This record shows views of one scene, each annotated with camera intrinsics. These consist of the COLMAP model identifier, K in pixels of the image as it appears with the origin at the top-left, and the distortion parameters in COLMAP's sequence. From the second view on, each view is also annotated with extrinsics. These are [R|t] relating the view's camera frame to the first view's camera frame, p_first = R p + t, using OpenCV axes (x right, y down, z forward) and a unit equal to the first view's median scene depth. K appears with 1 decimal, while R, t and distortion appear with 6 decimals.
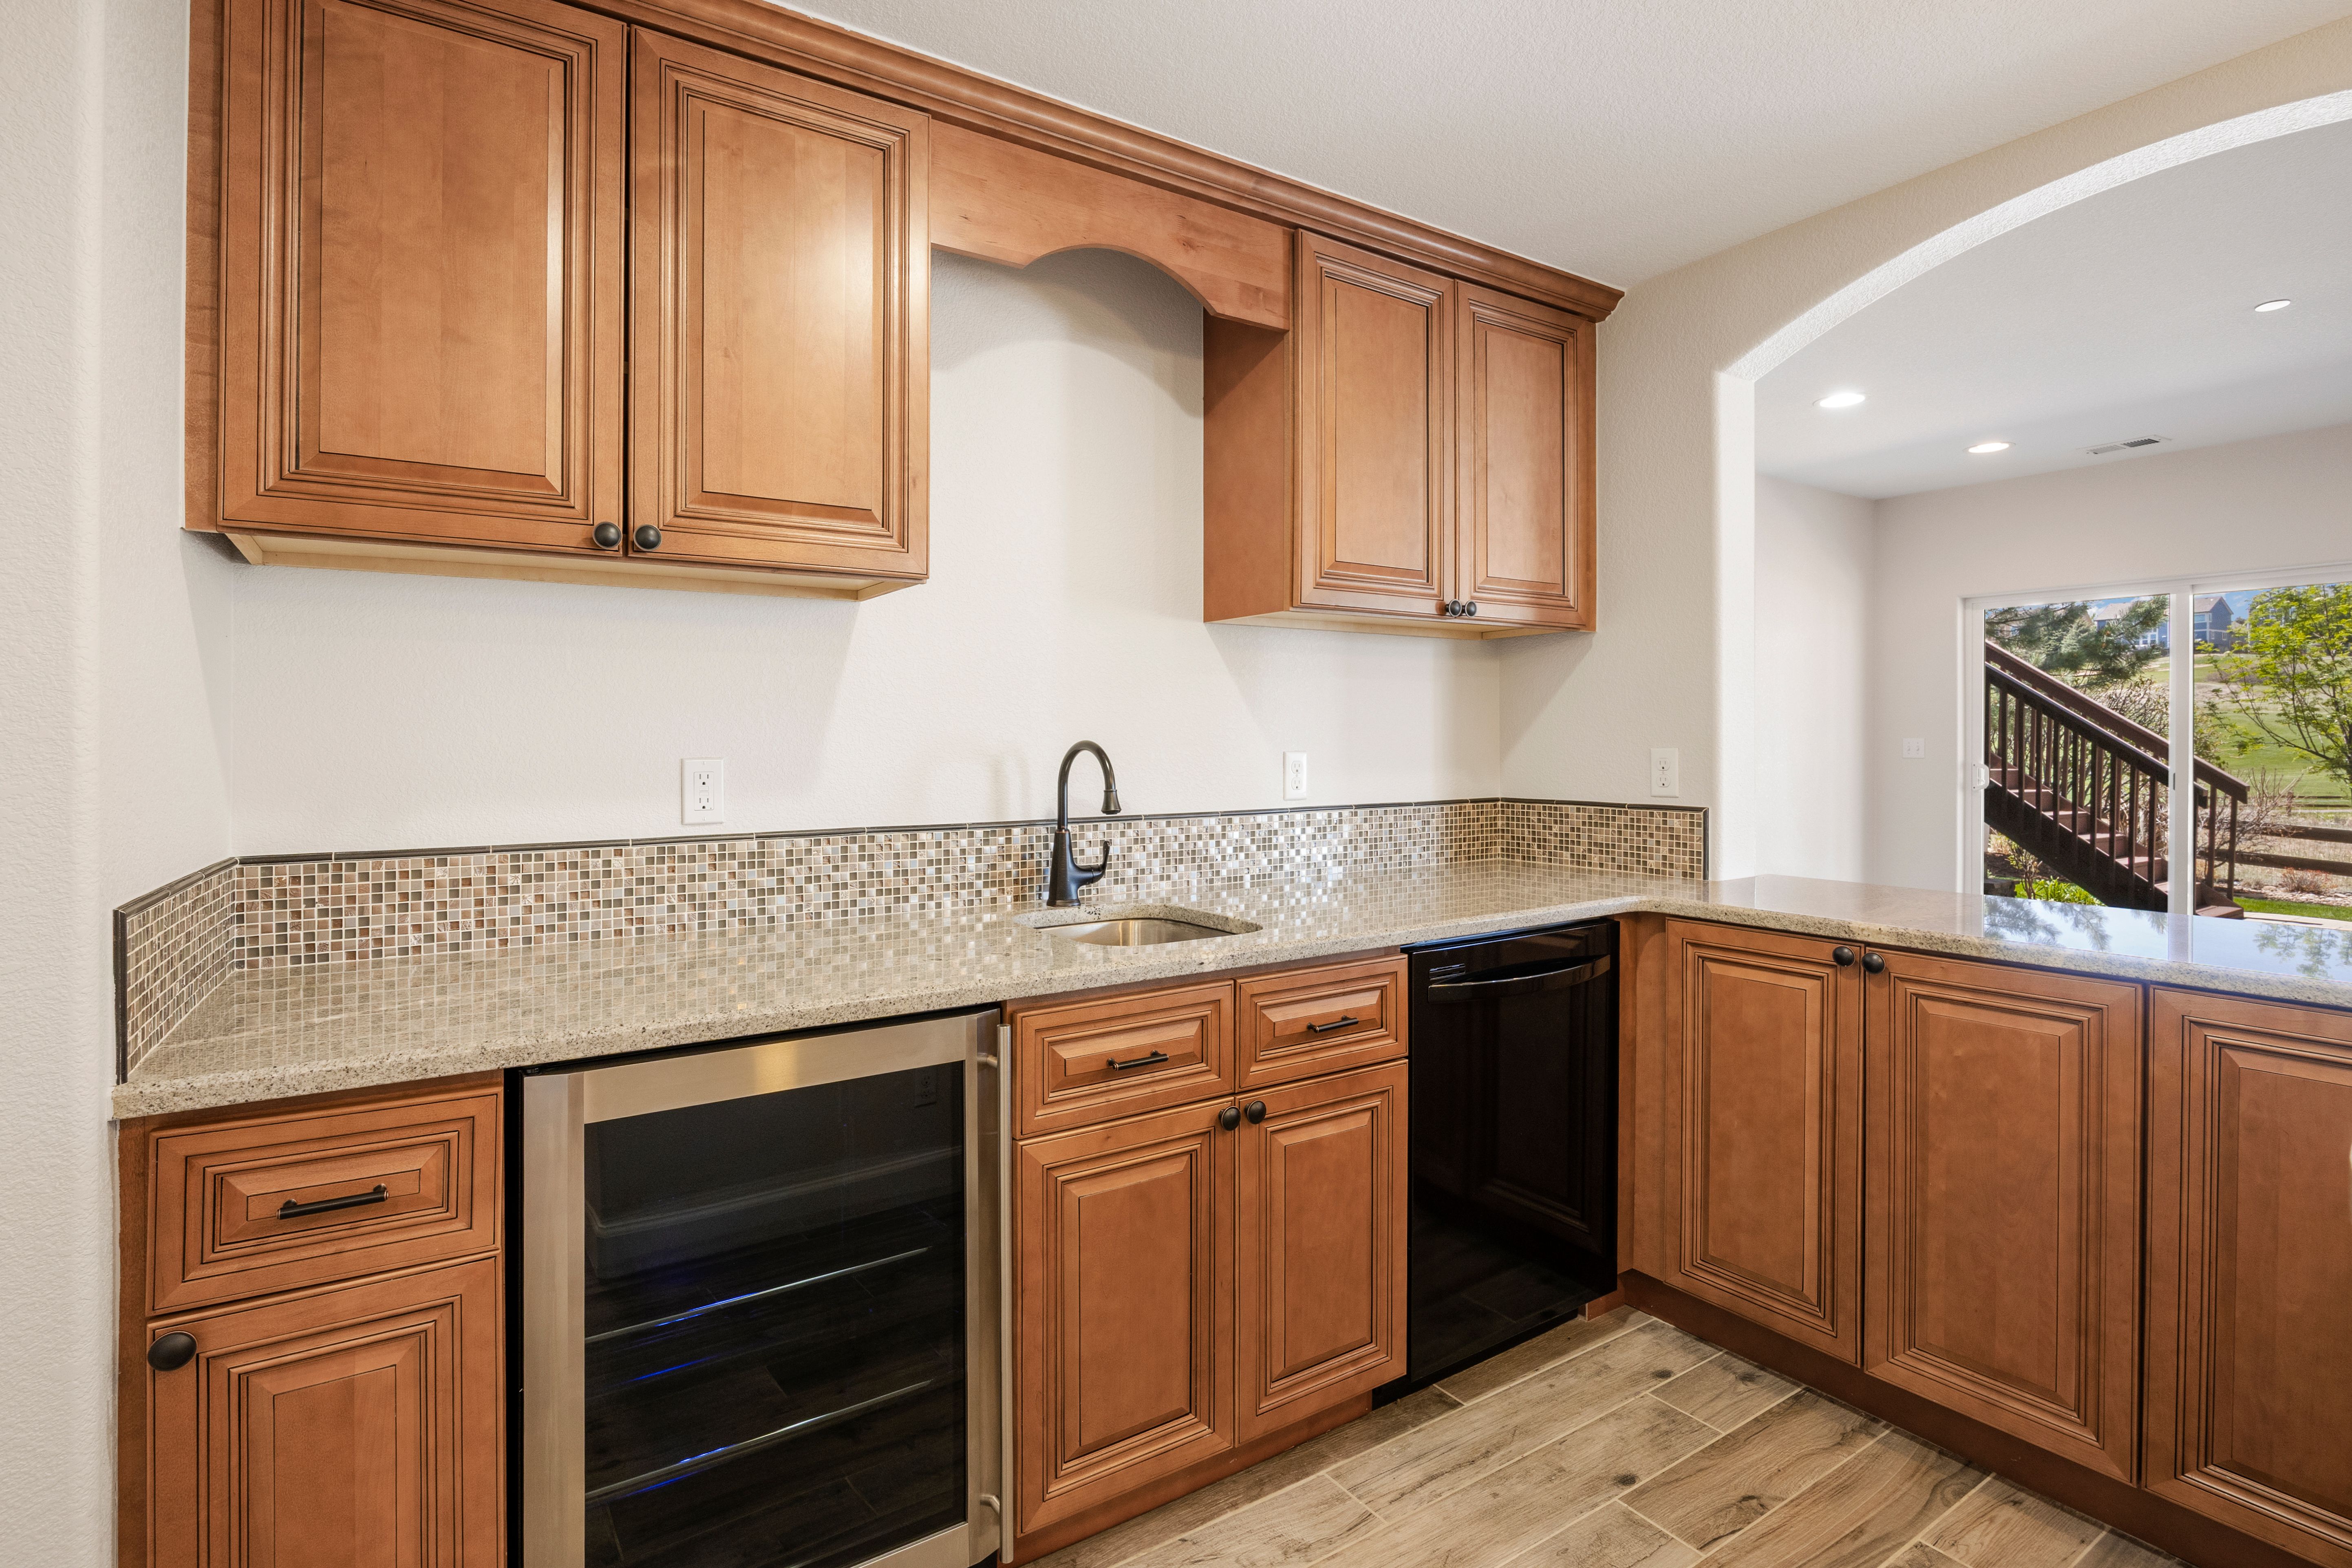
lens RADIAL K [[1145.7, 0, 1158.8], [0, 1145.7, 739.0], [0, 0, 1]] dist [0.004705, 0.001889]
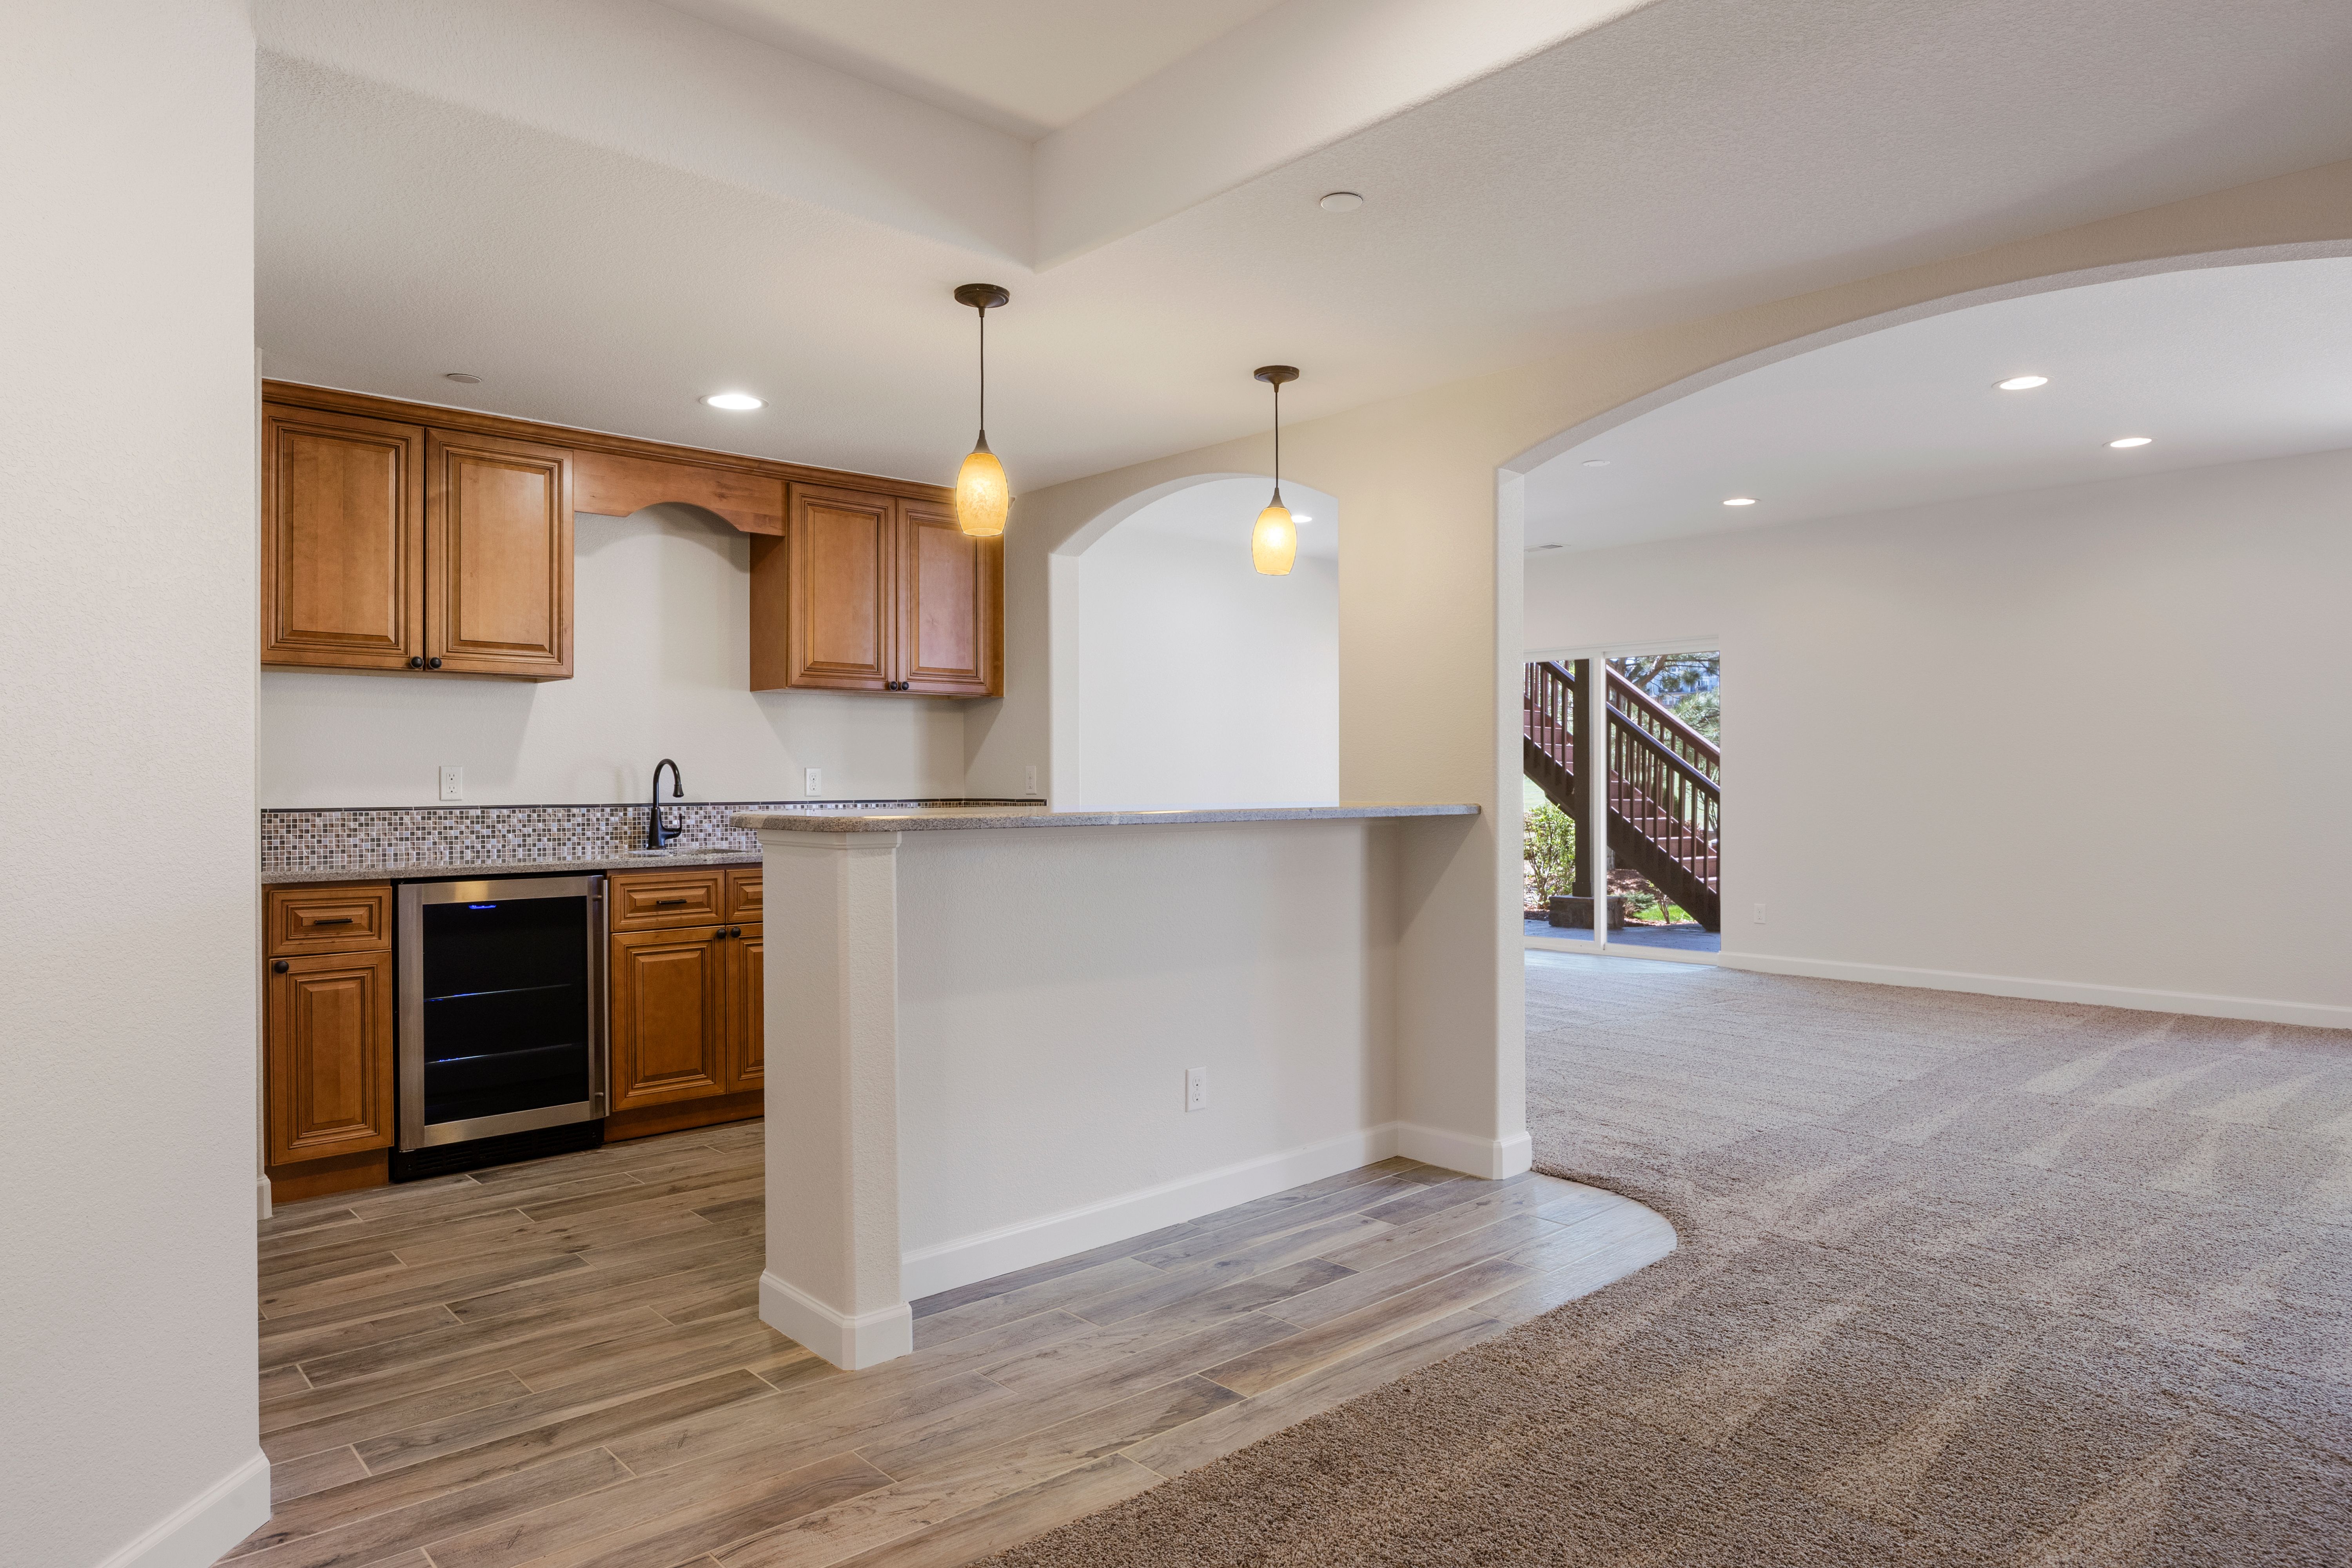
lens RADIAL K [[1436.9, 0, 1179.3], [0, 1436.9, 790.5], [0, 0, 1]] dist [0.004499, 0.001142]
pose [[0.986591, 0.001525, 0.163206, 0.464049], [-0.003007, 0.999956, 0.008831, 0.036552], [-0.163186, -0.009204, 0.986552, -1.772802]]
